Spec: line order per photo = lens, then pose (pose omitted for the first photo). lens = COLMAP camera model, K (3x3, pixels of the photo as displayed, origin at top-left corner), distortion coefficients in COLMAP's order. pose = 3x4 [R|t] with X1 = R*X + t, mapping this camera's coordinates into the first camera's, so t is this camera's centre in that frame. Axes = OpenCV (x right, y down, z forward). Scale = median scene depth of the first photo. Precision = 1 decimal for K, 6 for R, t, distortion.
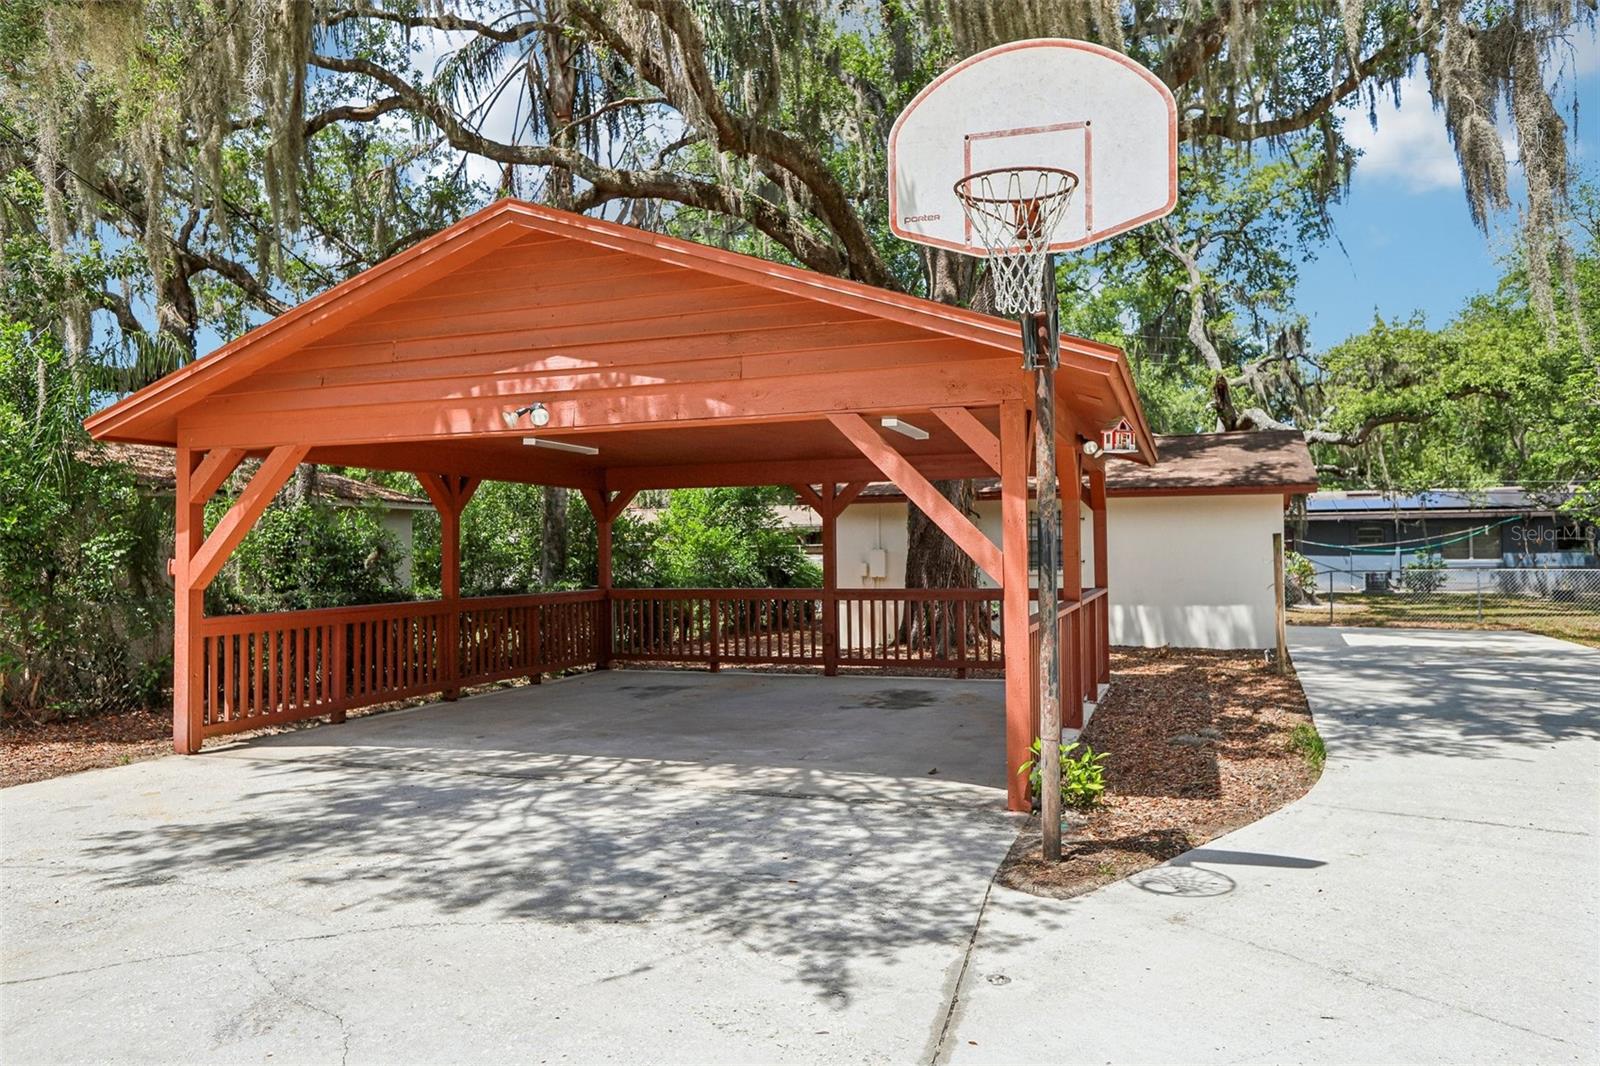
lens RADIAL K [[1096.2, 0, 800.0], [0, 1096.2, 533.0], [0, 0, 1]] dist [-0.002704, 0.000080]
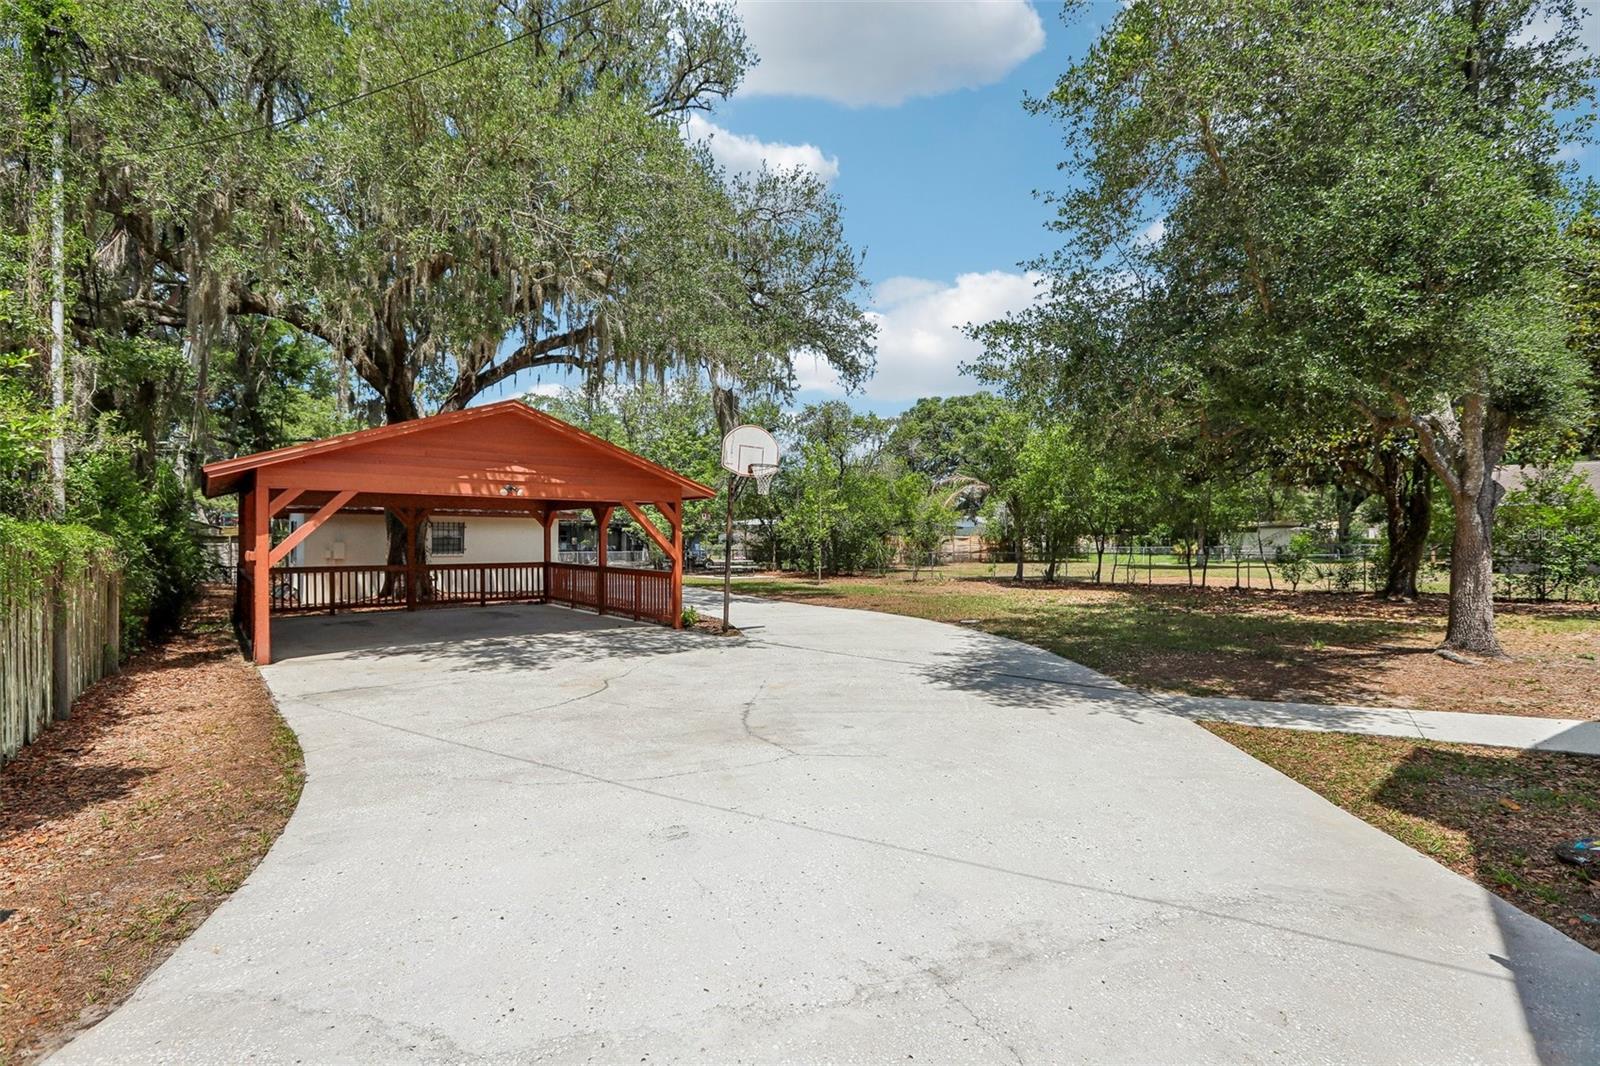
lens RADIAL K [[705.8, 0, 800.0], [0, 705.8, 533.0], [0, 0, 1]] dist [-0.016060, -0.000068]
pose [[0.512934, 0.017787, 0.858243, -1.169399], [-0.022880, 0.999713, -0.007044, -0.015761], [-0.858123, -0.016024, 0.513194, -0.322360]]
